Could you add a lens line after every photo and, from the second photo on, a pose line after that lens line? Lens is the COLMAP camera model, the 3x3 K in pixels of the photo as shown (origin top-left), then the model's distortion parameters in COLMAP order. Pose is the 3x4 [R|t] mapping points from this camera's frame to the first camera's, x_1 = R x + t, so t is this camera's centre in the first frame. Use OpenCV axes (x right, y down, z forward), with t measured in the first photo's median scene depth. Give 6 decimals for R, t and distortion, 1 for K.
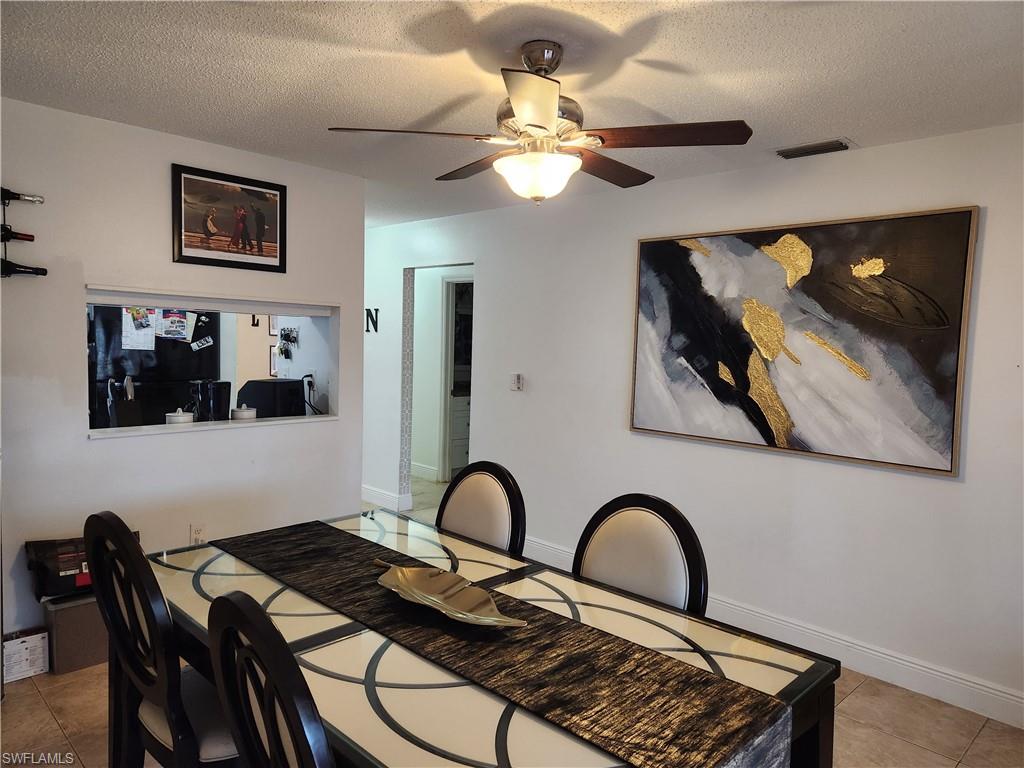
lens RADIAL K [[678.0, 0, 518.7], [0, 678.0, 382.2], [0, 0, 1]] dist [0.089946, -0.079702]
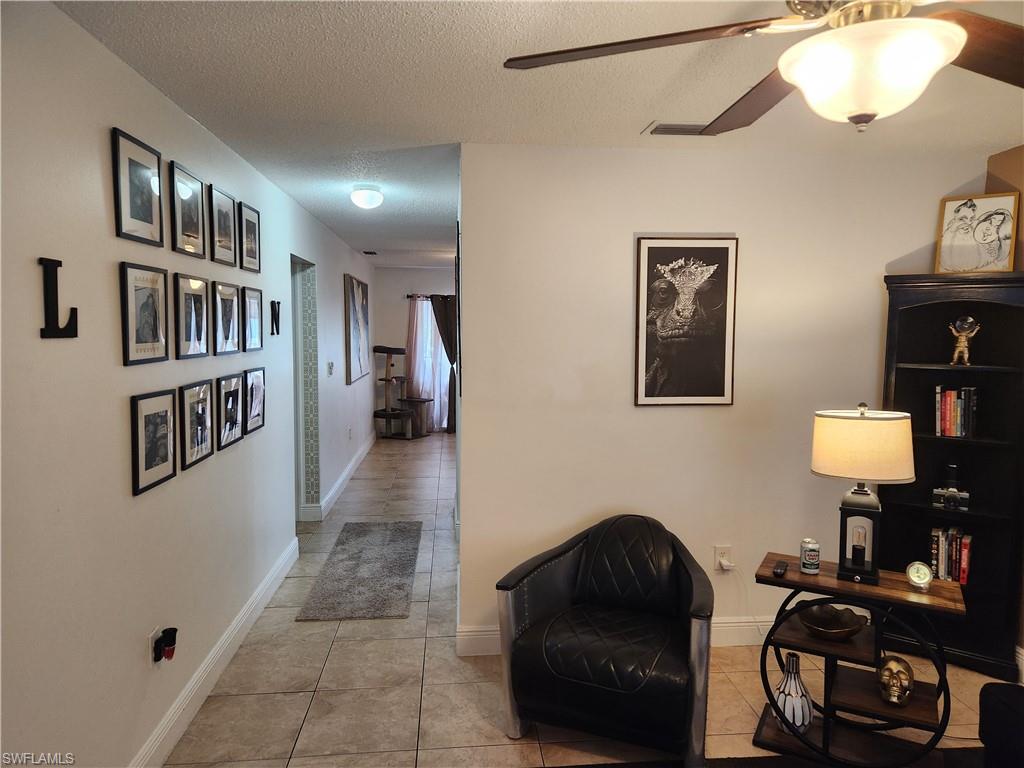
lens RADIAL K [[678.0, 0, 518.7], [0, 678.0, 382.2], [0, 0, 1]] dist [0.089946, -0.079702]
pose [[-0.765682, -0.091547, 0.636671, -1.430605], [0.006903, 0.988593, 0.150451, -0.217318], [-0.643182, 0.119593, -0.756316, 2.311380]]
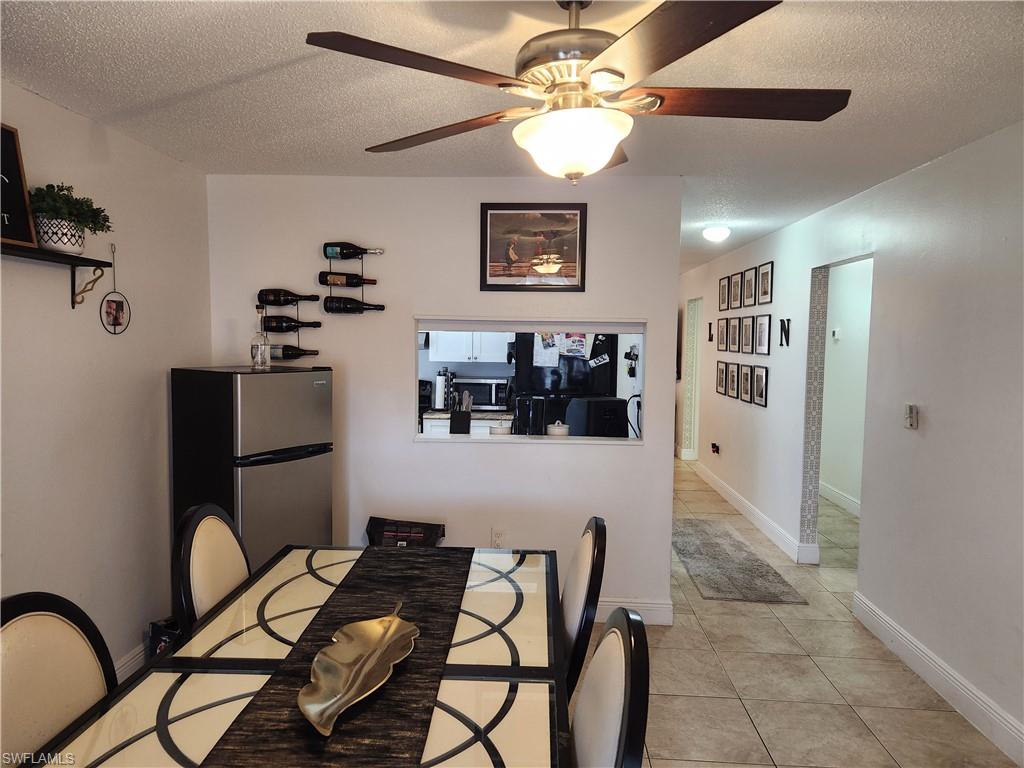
lens RADIAL K [[678.0, 0, 518.7], [0, 678.0, 382.2], [0, 0, 1]] dist [0.089946, -0.079702]
pose [[0.668302, 0.027194, -0.743393, 0.345863], [-0.039696, 0.999211, 0.000866, -0.027221], [0.742830, 0.028931, 0.668854, 0.293465]]
